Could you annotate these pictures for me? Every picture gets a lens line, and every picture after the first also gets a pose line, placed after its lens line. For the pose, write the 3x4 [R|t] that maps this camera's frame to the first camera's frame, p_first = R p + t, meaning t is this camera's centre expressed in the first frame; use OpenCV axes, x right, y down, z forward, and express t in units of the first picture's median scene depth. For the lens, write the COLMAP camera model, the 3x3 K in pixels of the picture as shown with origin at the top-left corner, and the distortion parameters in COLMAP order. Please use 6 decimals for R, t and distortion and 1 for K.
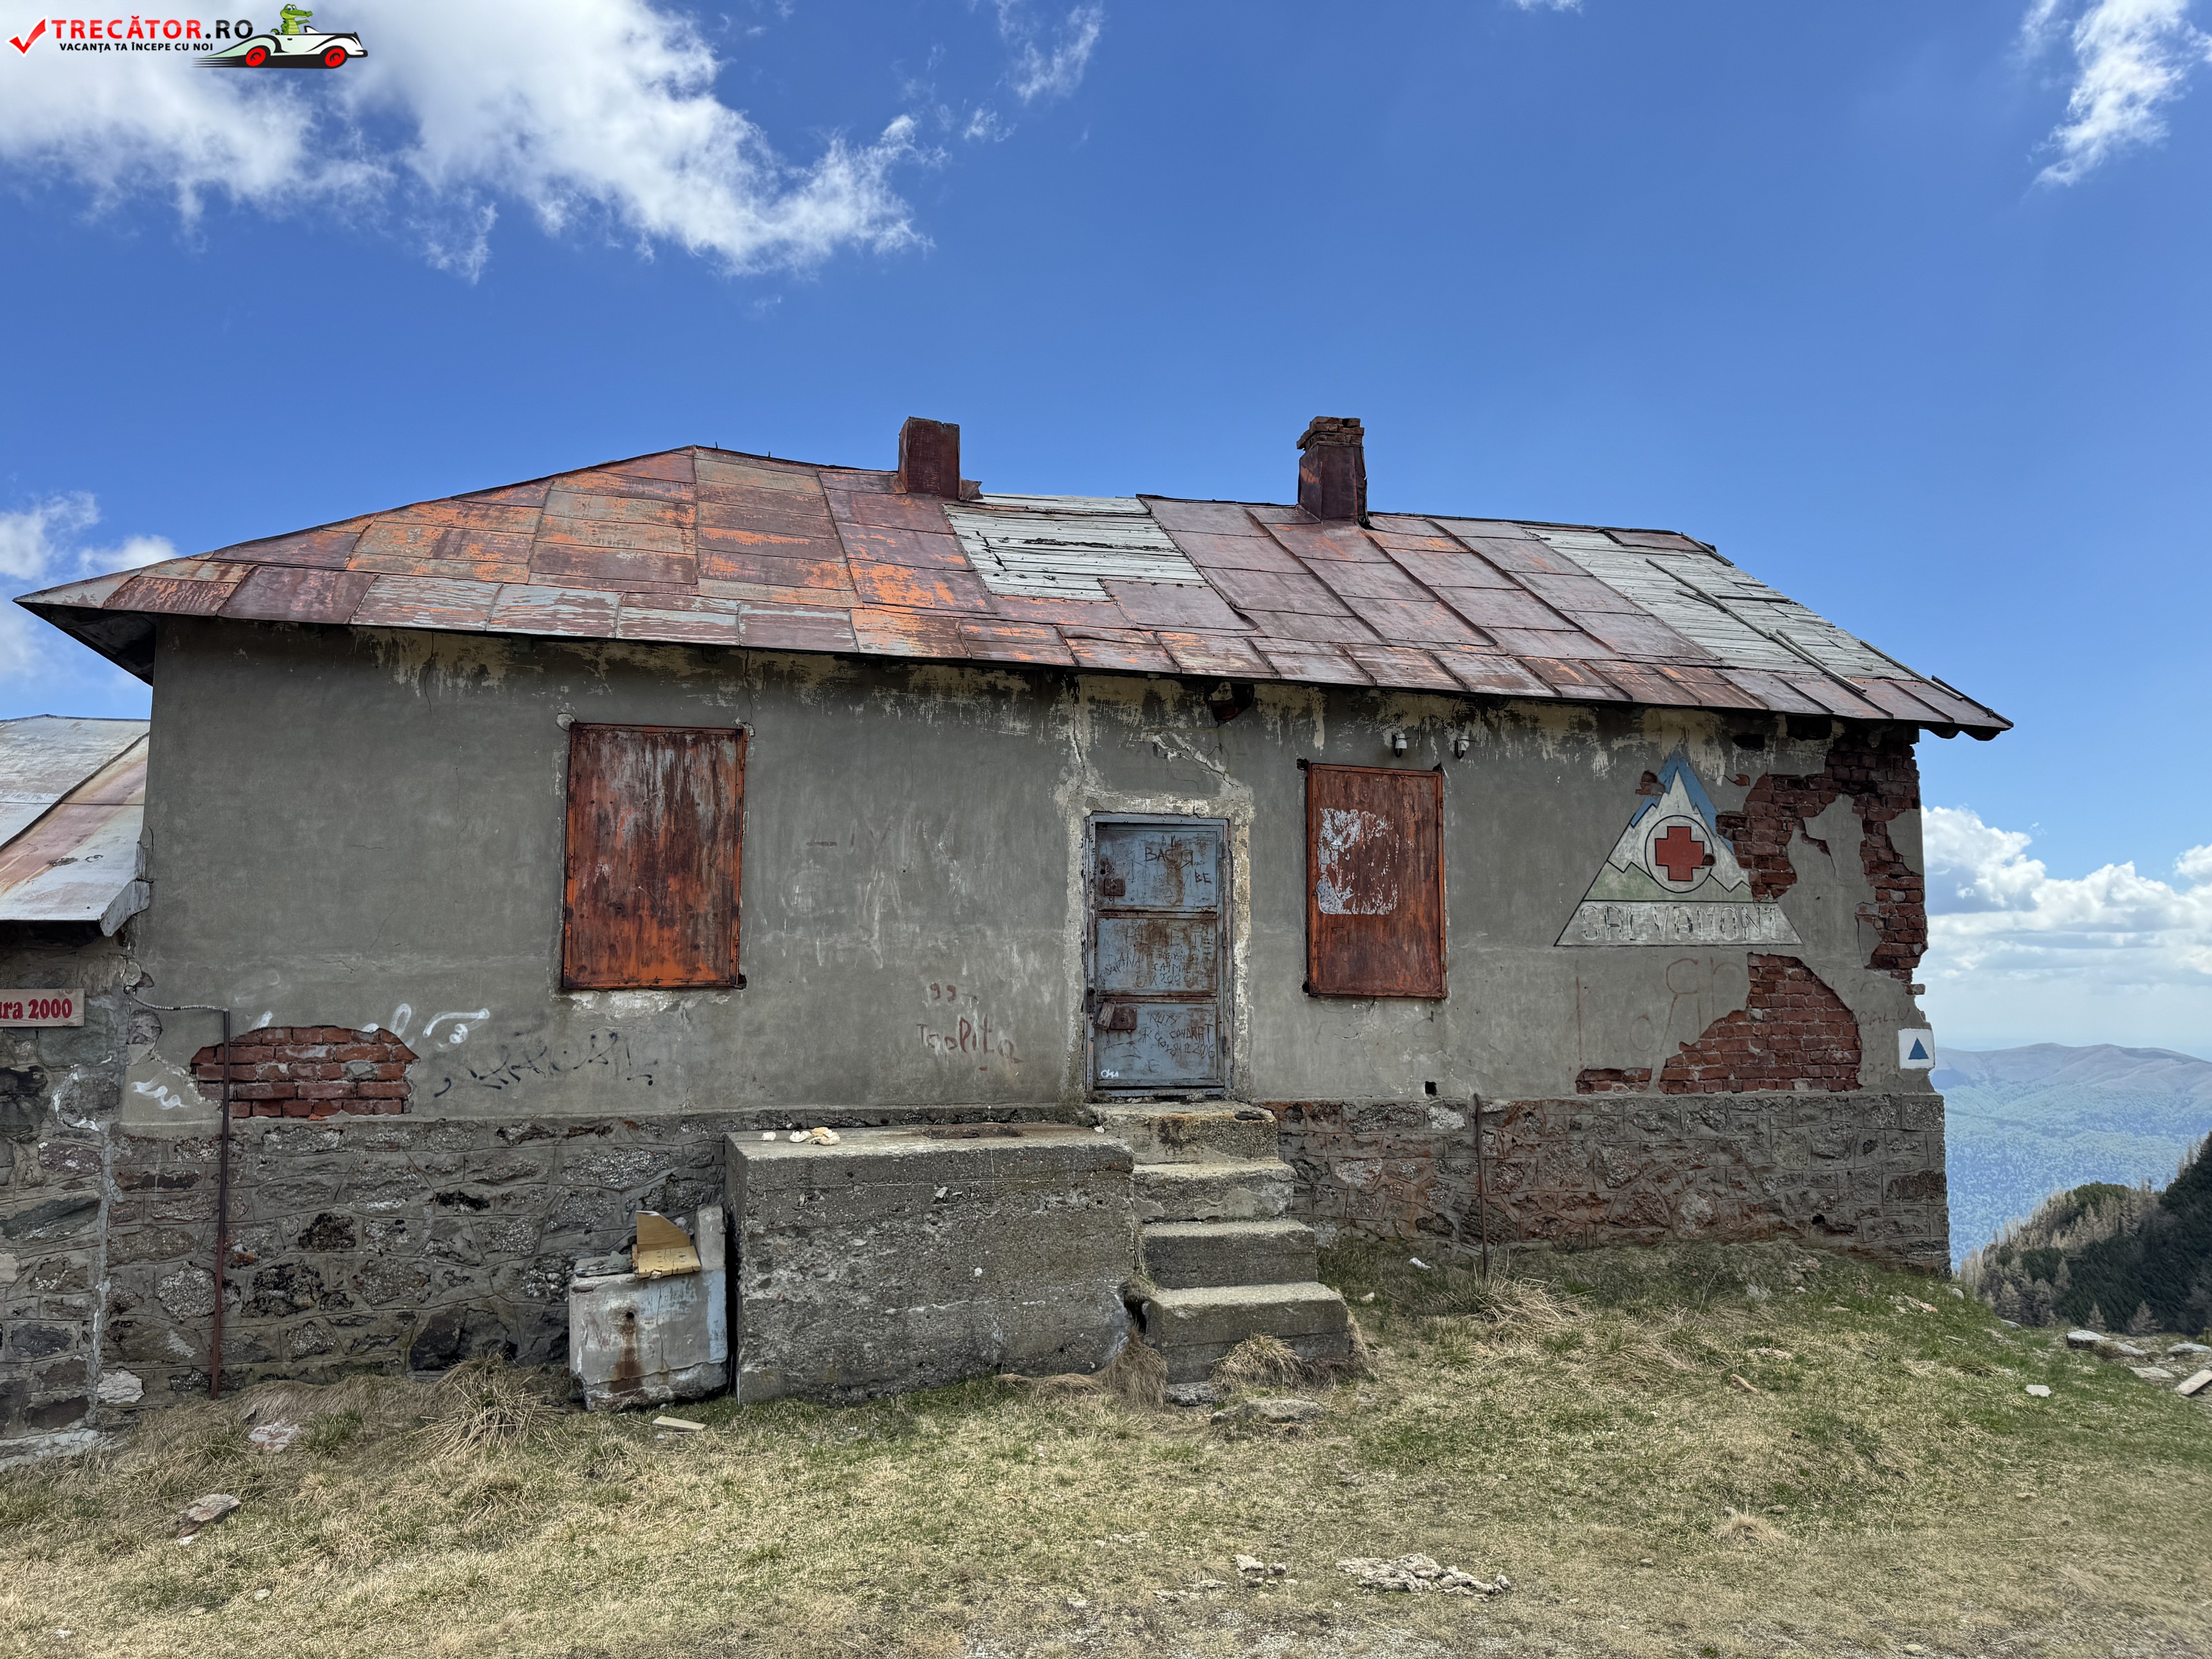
lens RADIAL K [[1537.0, 0, 1093.4], [0, 1537.0, 827.1], [0, 0, 1]] dist [0.080208, -0.107803]
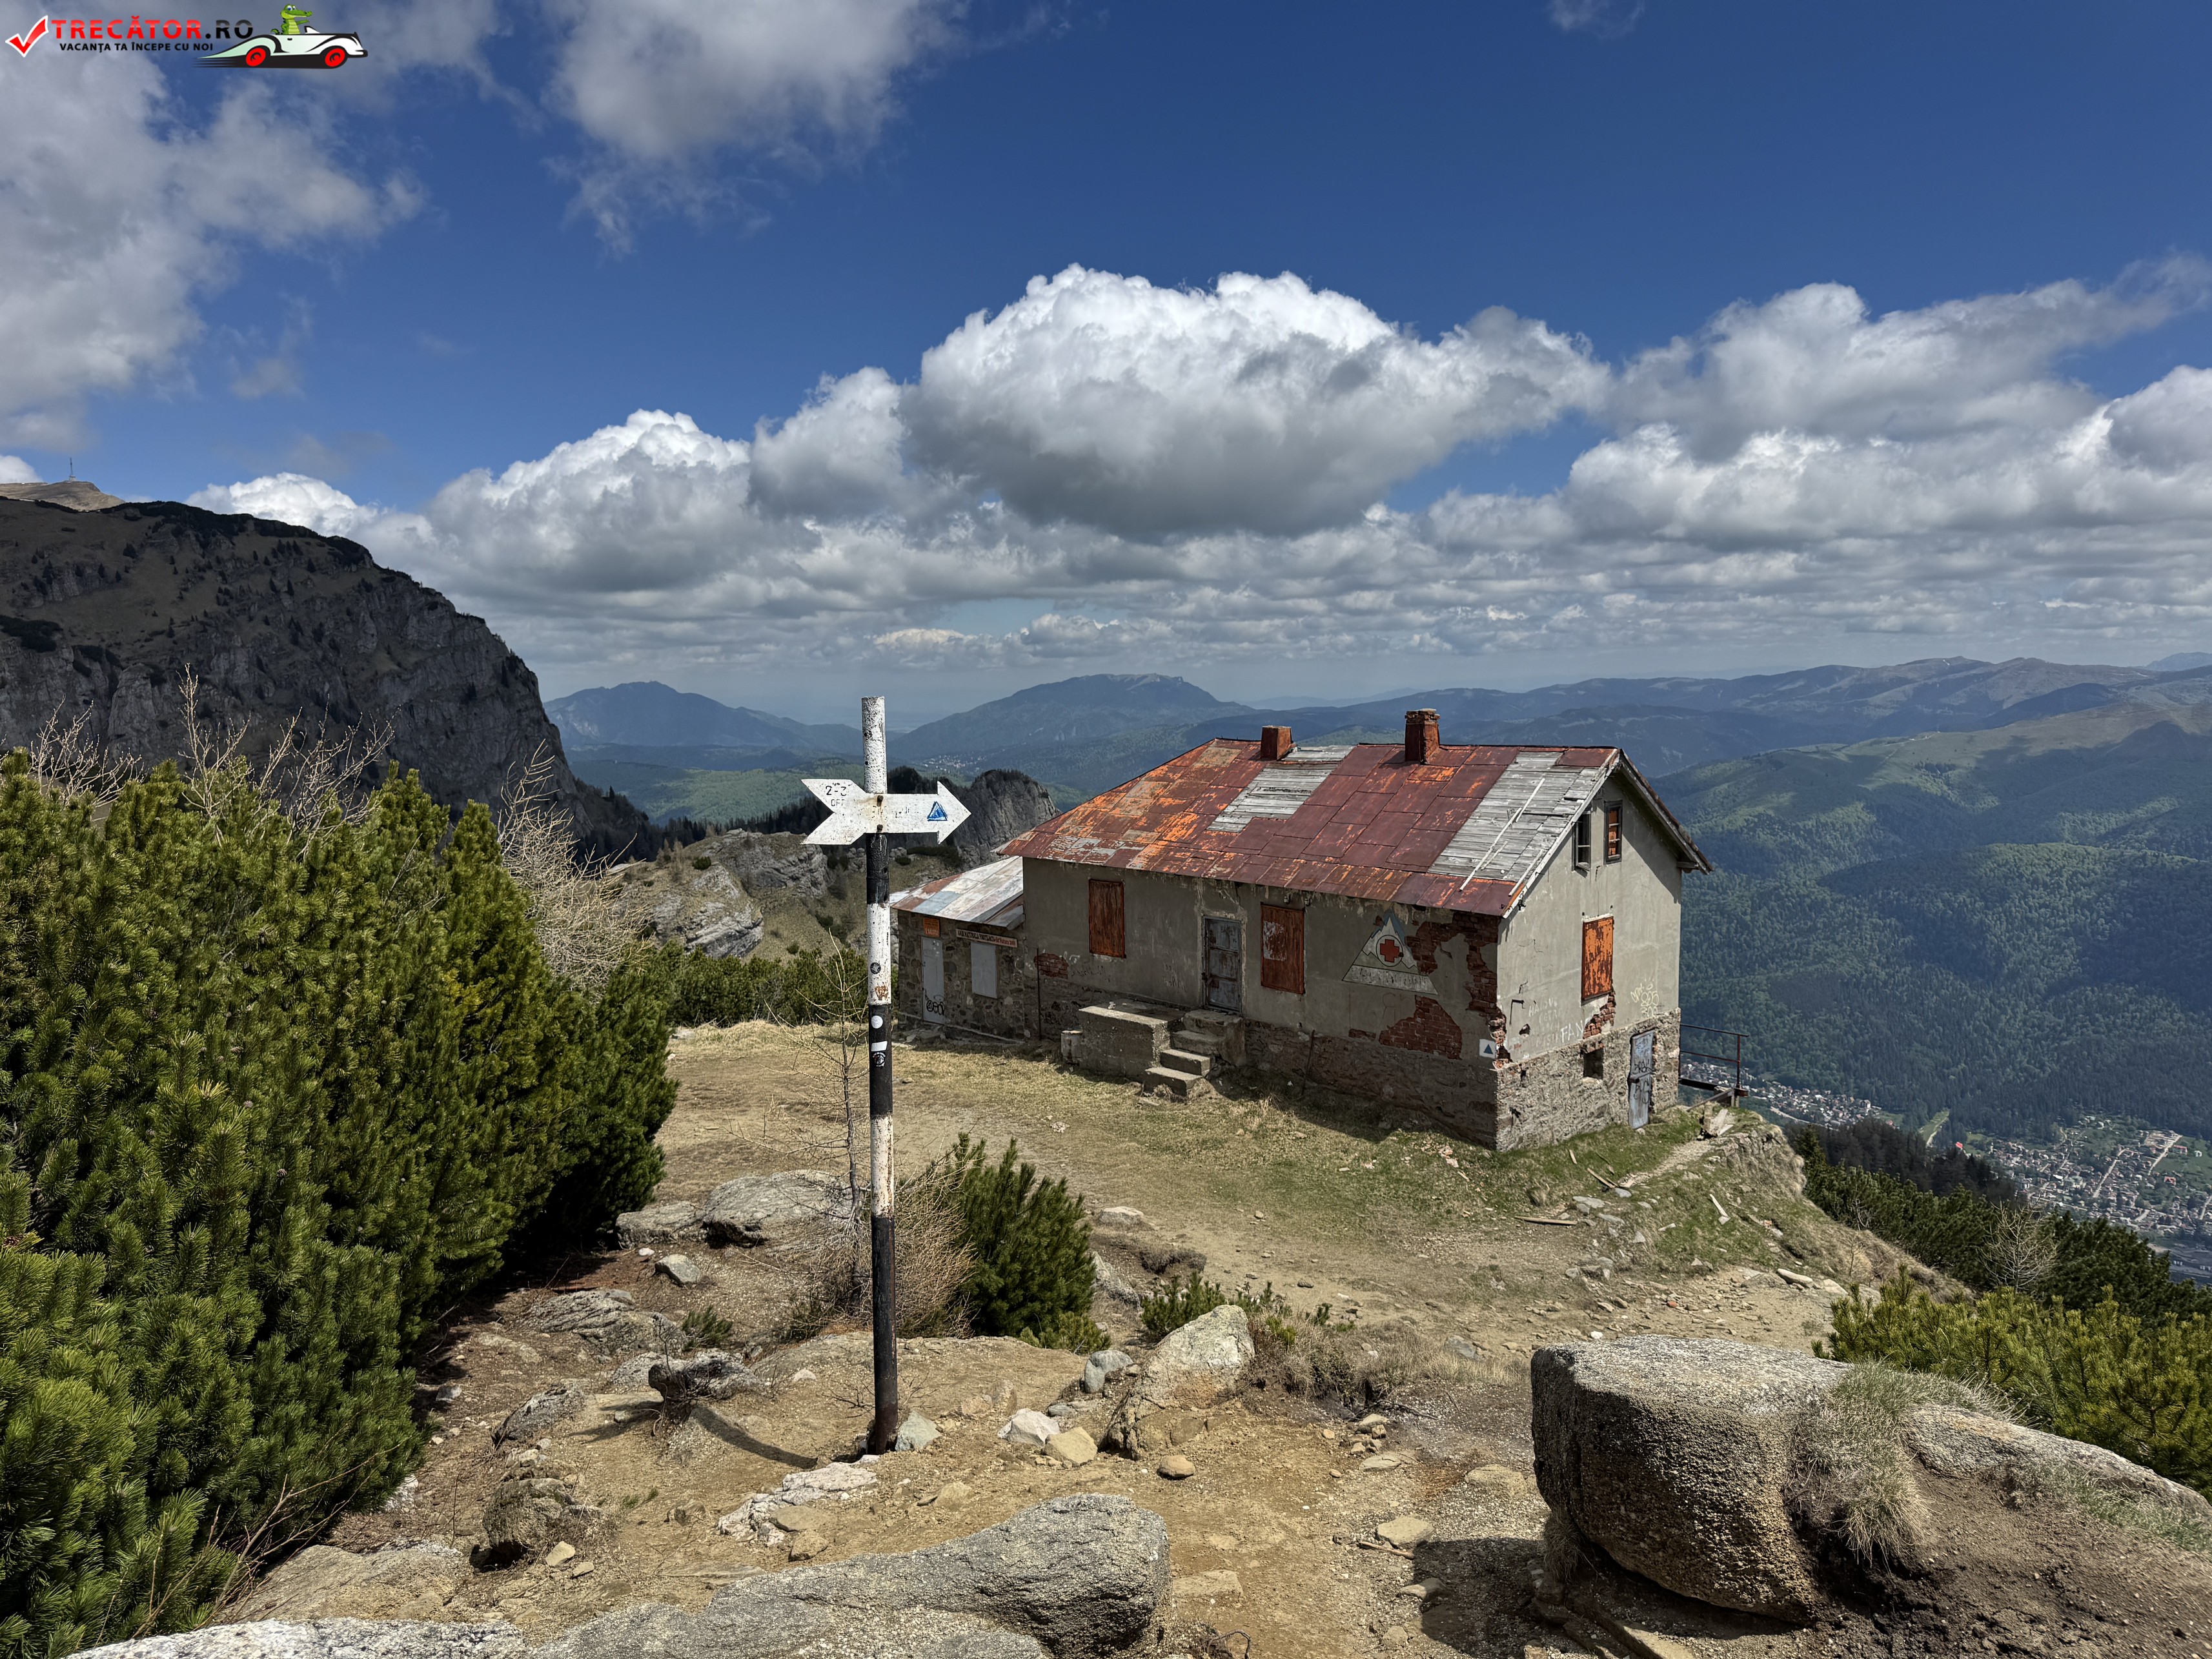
lens RADIAL K [[1537.0, 0, 1120.8], [0, 1537.0, 820.3], [0, 0, 1]] dist [0.080208, -0.107803]
pose [[0.482783, 0.078529, -0.872212, 2.752935], [0.099707, 0.984566, 0.143834, -0.697989], [0.870045, -0.156406, 0.467502, -0.567985]]
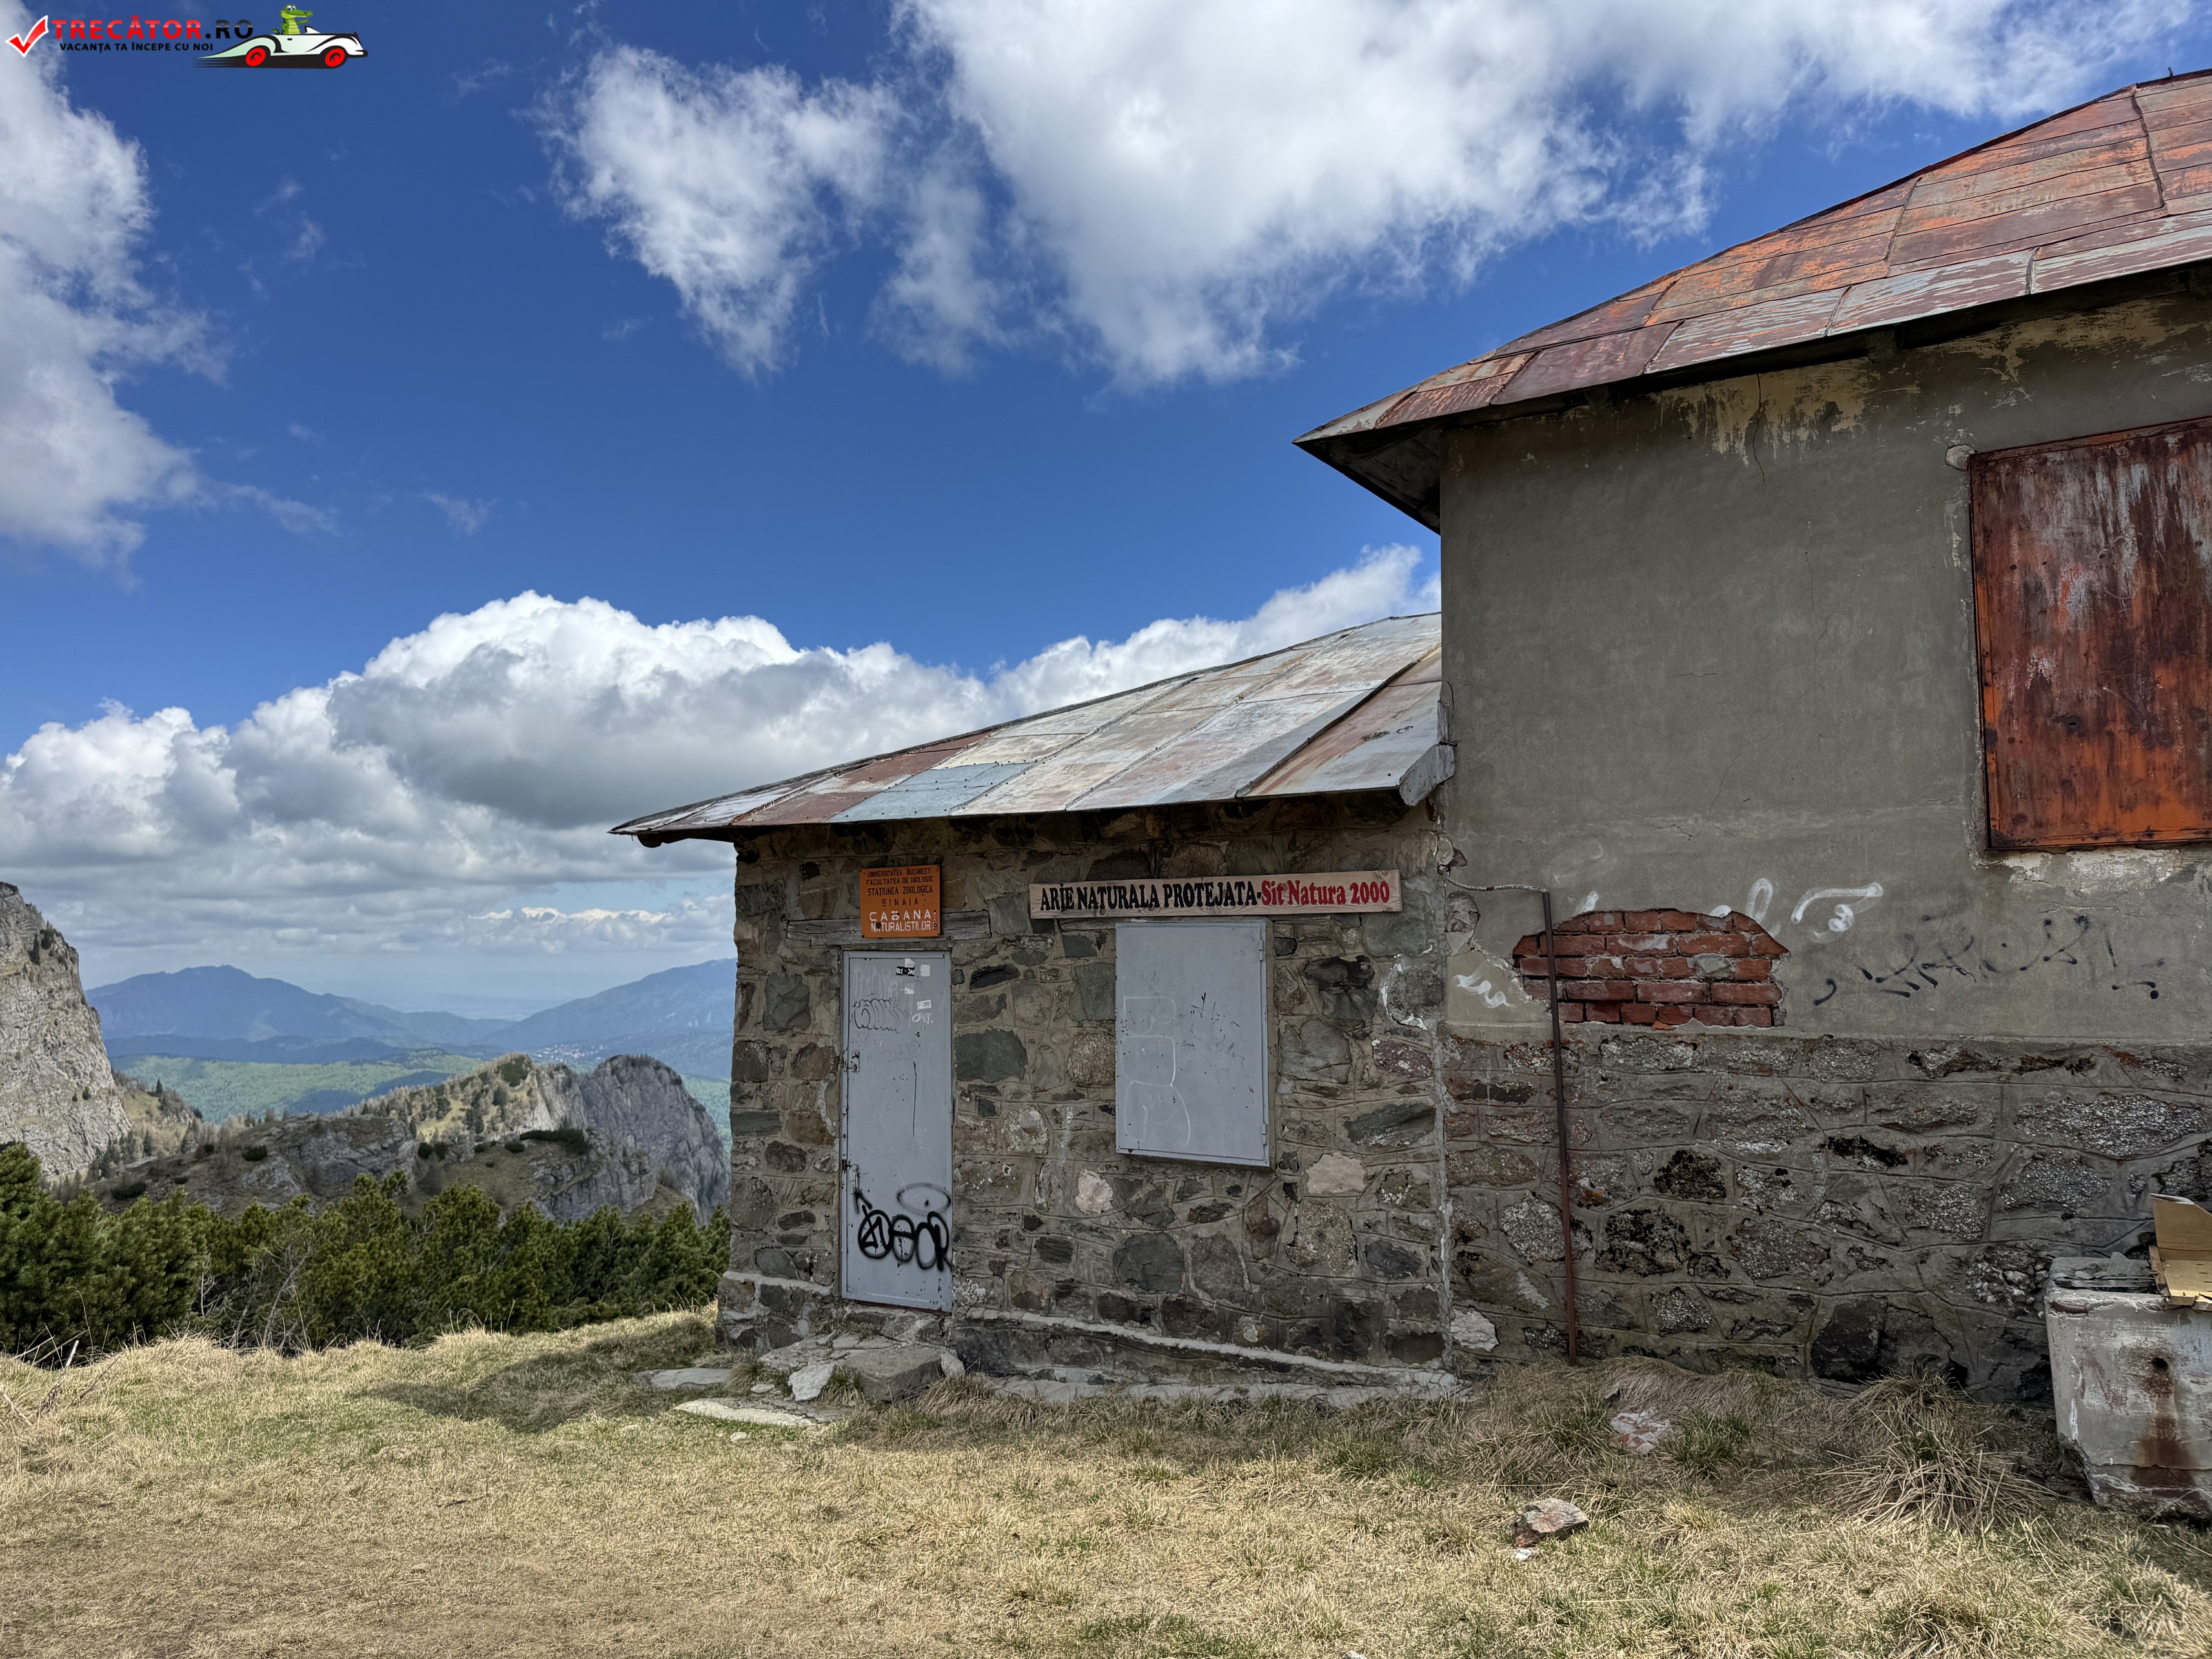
lens RADIAL K [[1537.0, 0, 1114.7], [0, 1537.0, 832.6], [0, 0, 1]] dist [0.080208, -0.107803]
pose [[0.666442, -0.062346, -0.742946, -0.091550], [0.081633, 0.996608, -0.010406, 0.070663], [0.741075, -0.053713, 0.669271, 0.263067]]
